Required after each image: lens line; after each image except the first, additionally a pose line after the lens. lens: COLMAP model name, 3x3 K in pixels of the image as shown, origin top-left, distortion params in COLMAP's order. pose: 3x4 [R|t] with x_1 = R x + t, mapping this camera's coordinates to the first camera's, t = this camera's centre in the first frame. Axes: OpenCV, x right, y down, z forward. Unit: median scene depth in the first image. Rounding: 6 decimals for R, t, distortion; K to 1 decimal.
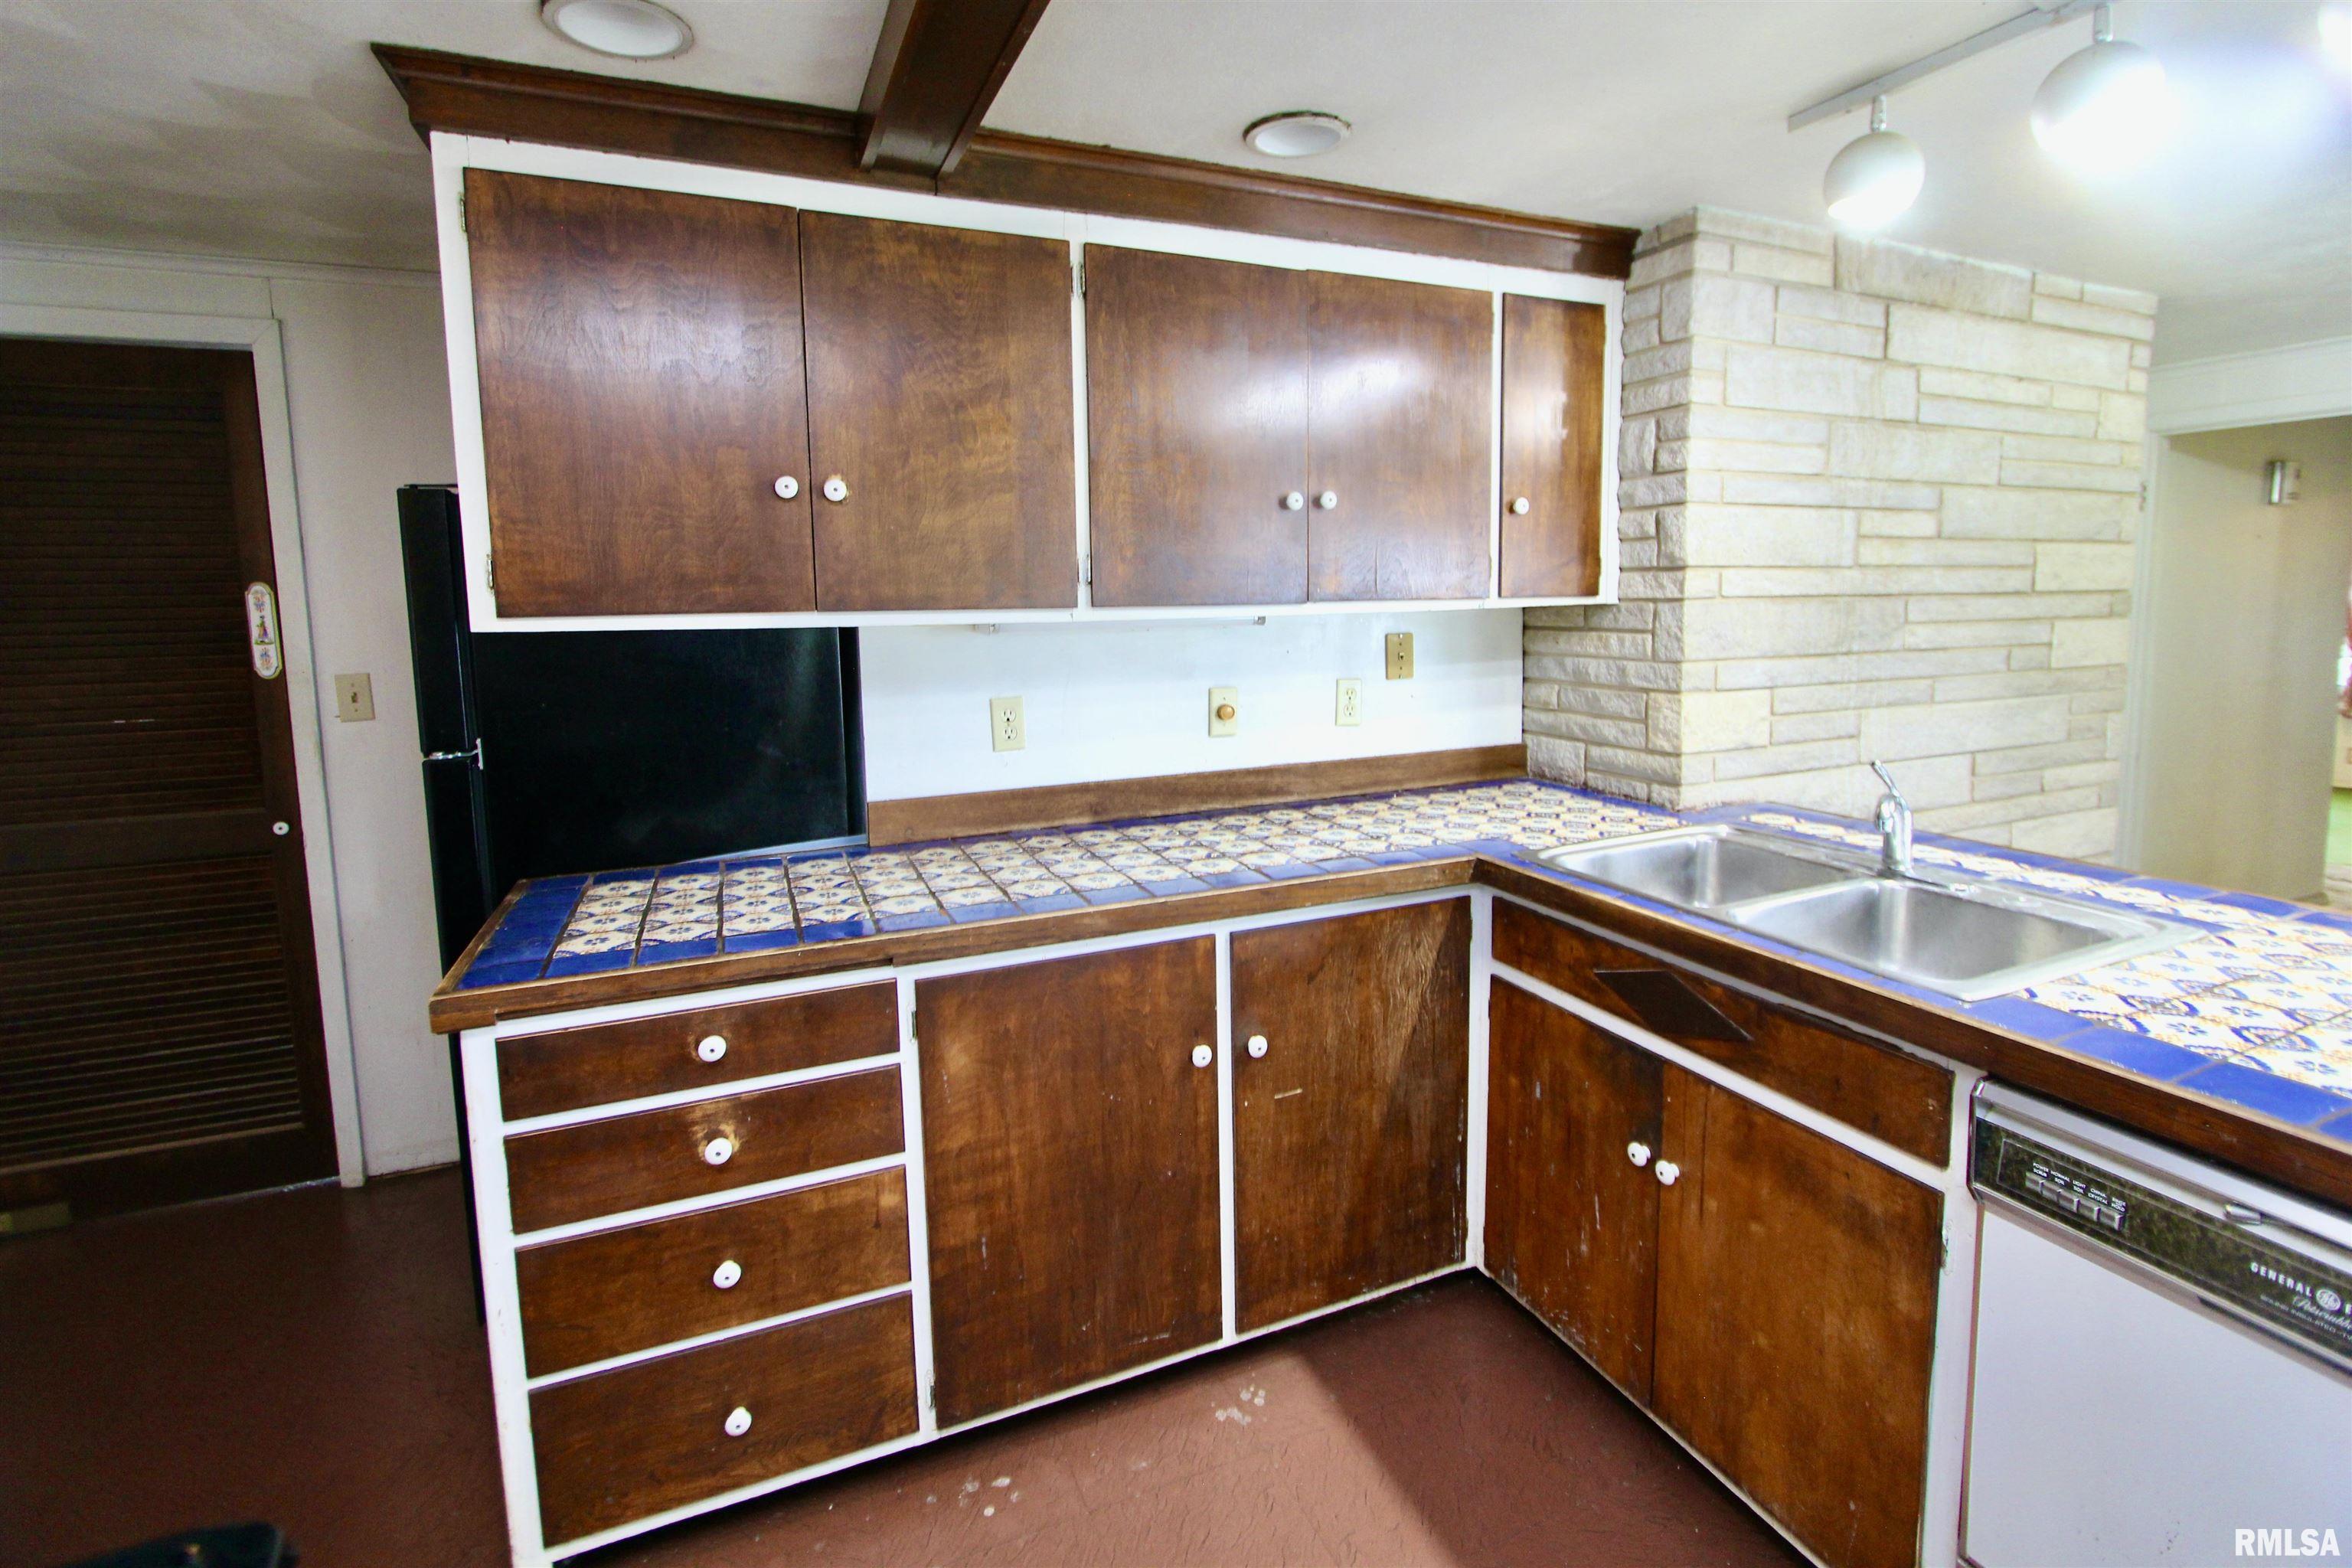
lens RADIAL K [[1079.0, 0, 1204.5], [0, 1079.0, 702.9], [0, 0, 1]] dist [-0.016591, 0.002379]
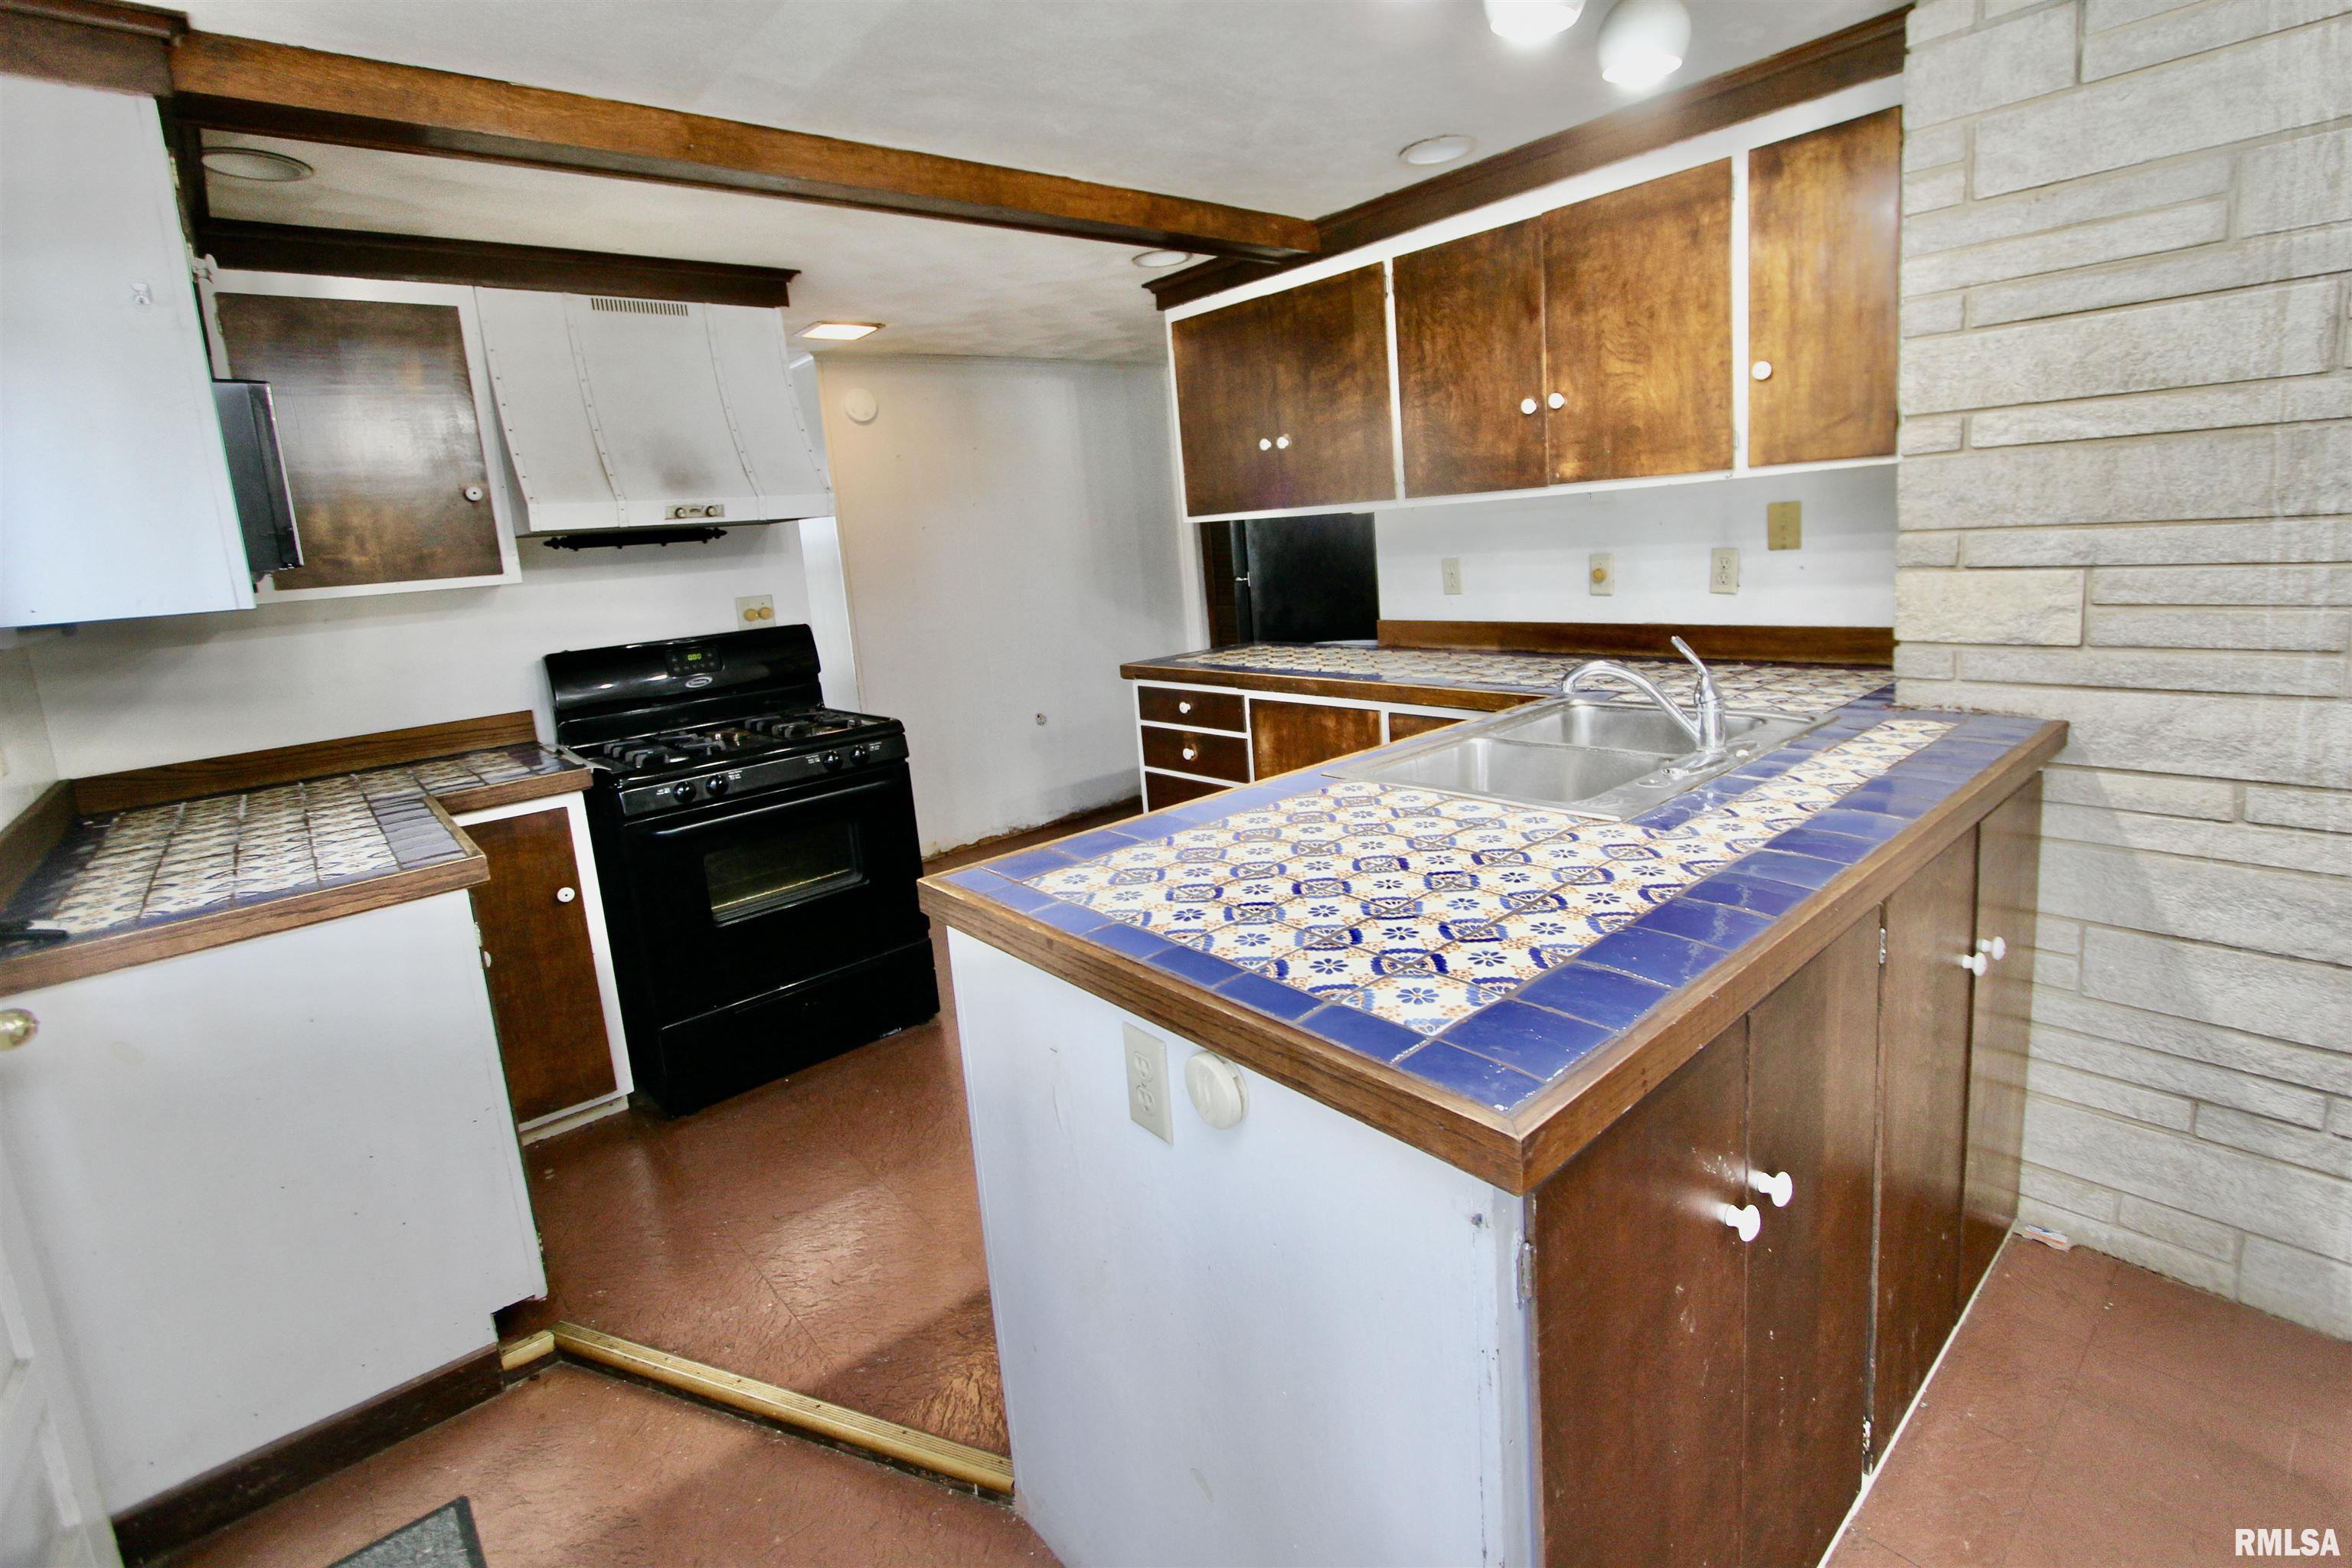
lens RADIAL K [[1080.3, 0, 1205.5], [0, 1080.3, 699.1], [0, 0, 1]] dist [-0.012396, 0.000306]
pose [[0.304286, 0.142169, -0.941912, 1.339197], [-0.024089, 0.989632, 0.141590, -0.017862], [0.952276, -0.020394, 0.304555, 0.268491]]
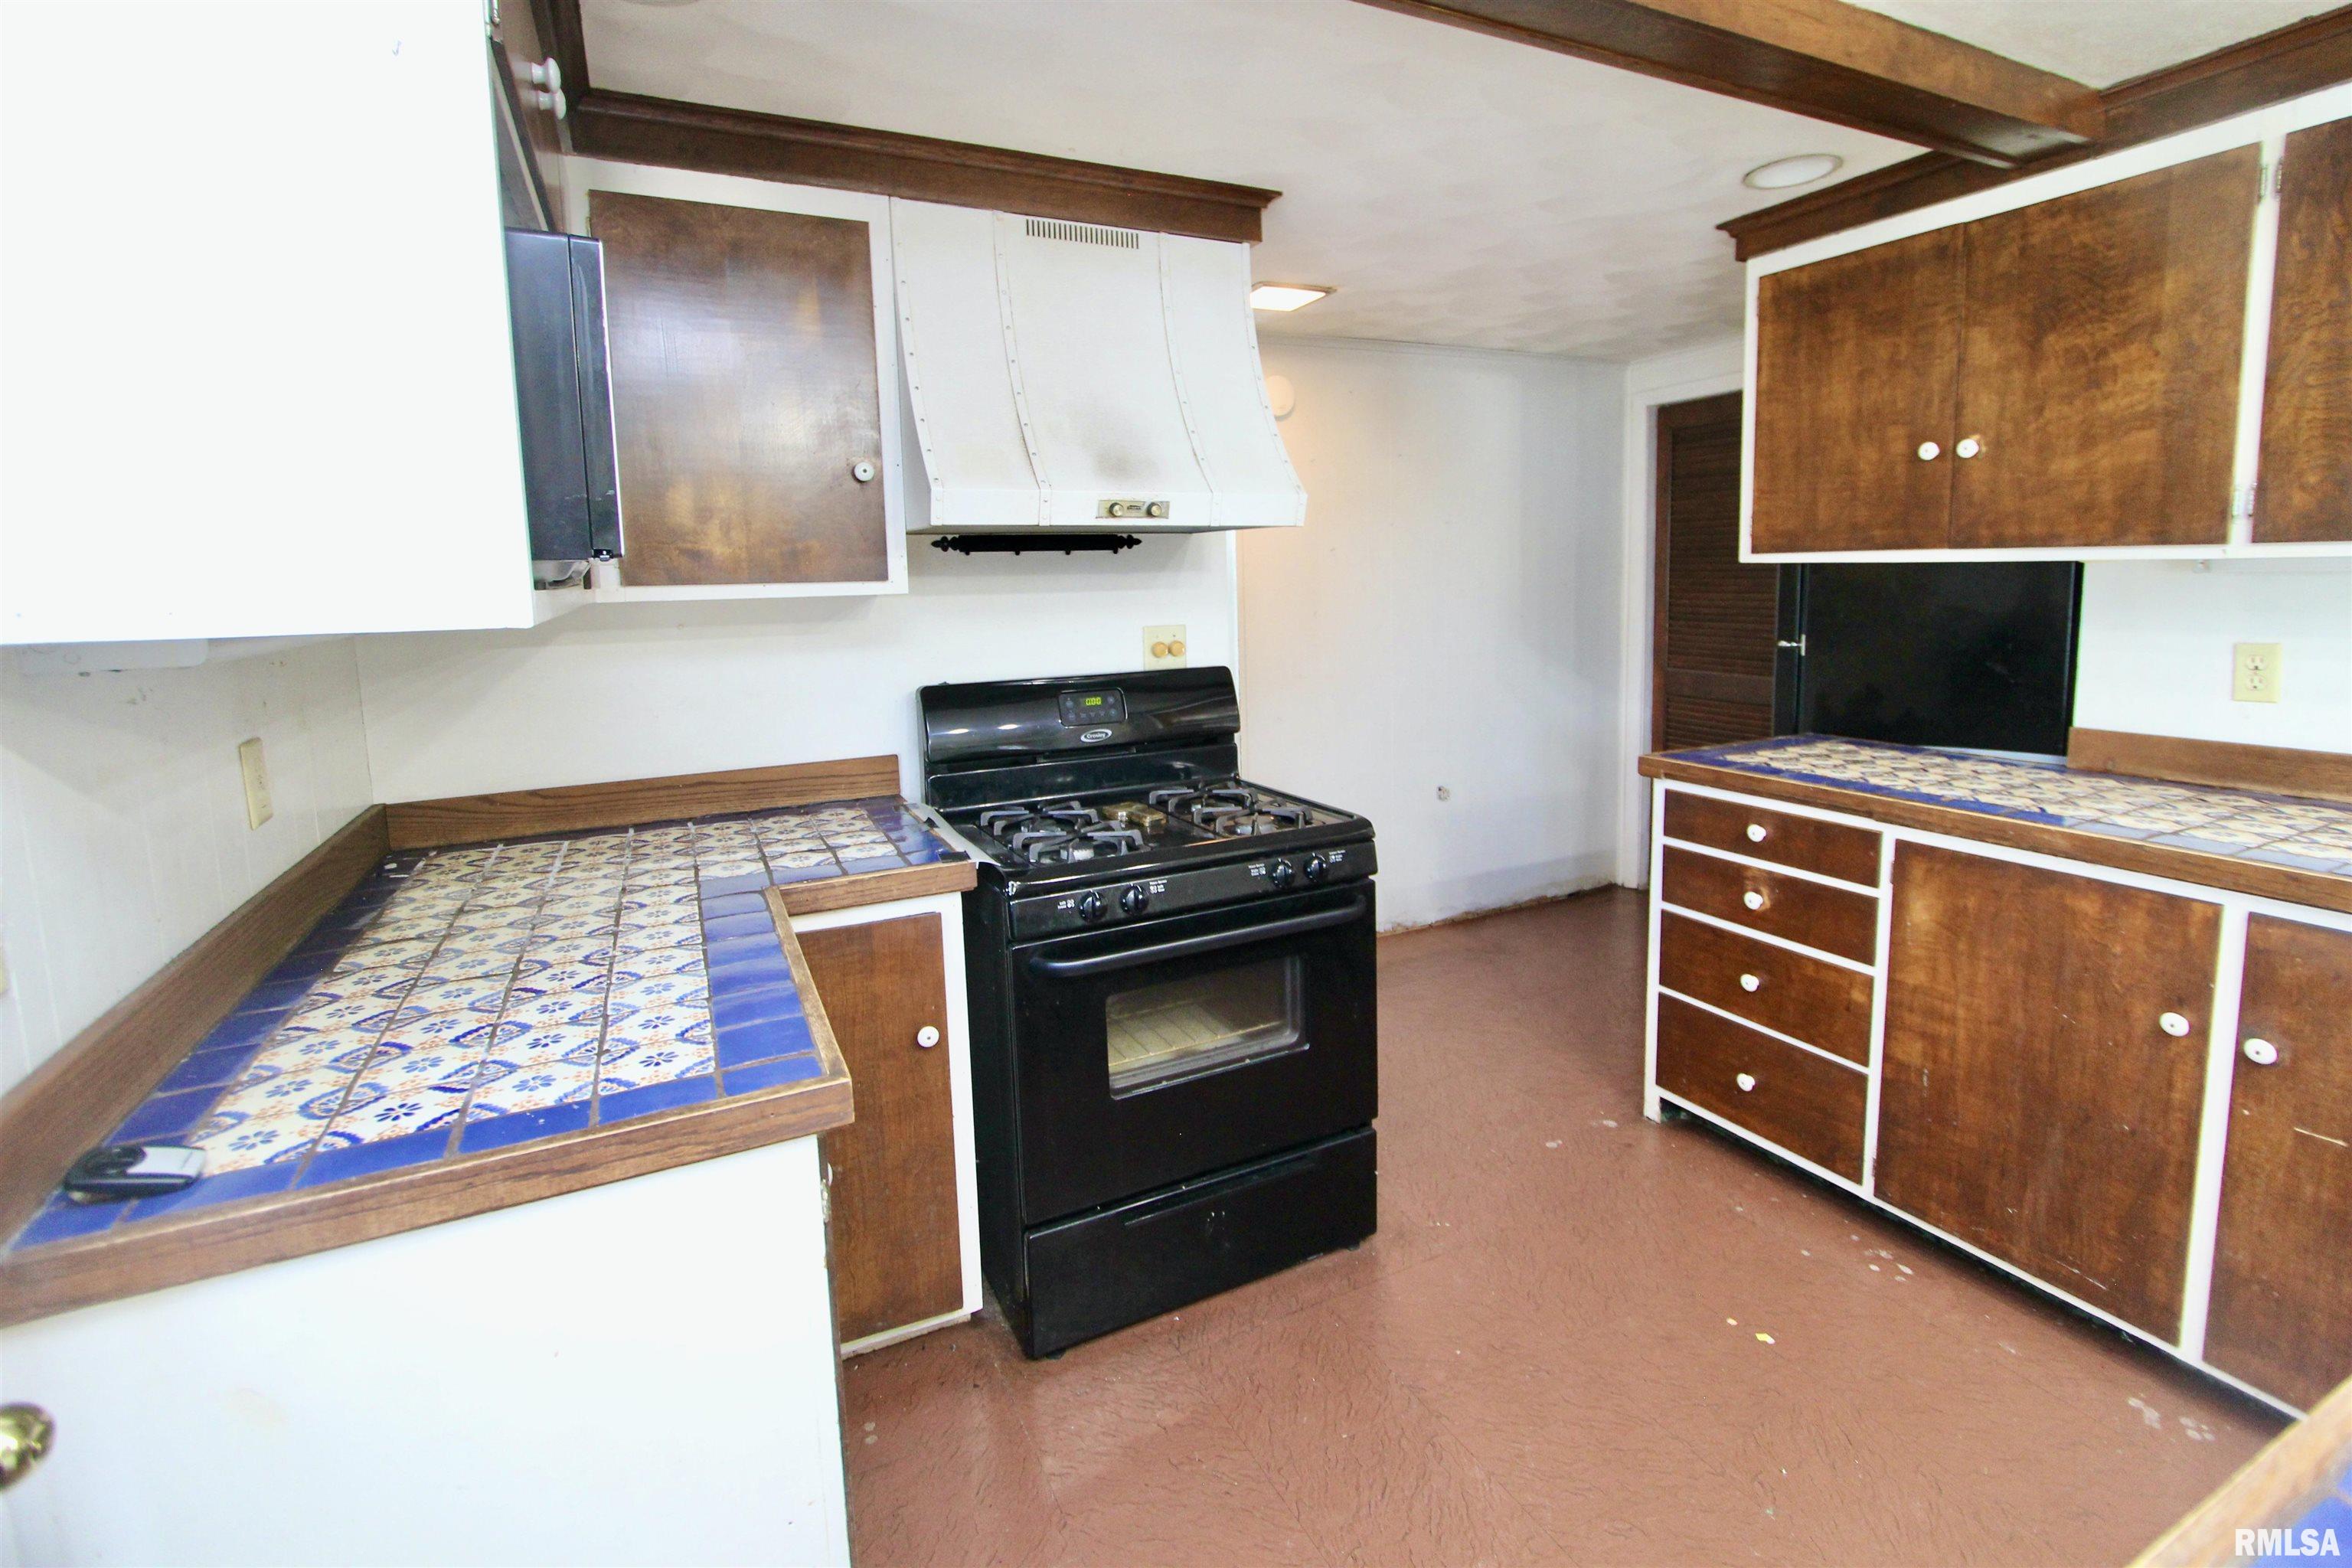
lens RADIAL K [[1079.0, 0, 1204.5], [0, 1079.0, 702.9], [0, 0, 1]] dist [-0.016591, 0.002379]
pose [[0.049740, 0.135237, -0.989564, 0.787480], [-0.078673, 0.988242, 0.131102, -0.003259], [0.995659, 0.071331, 0.059795, 0.079487]]
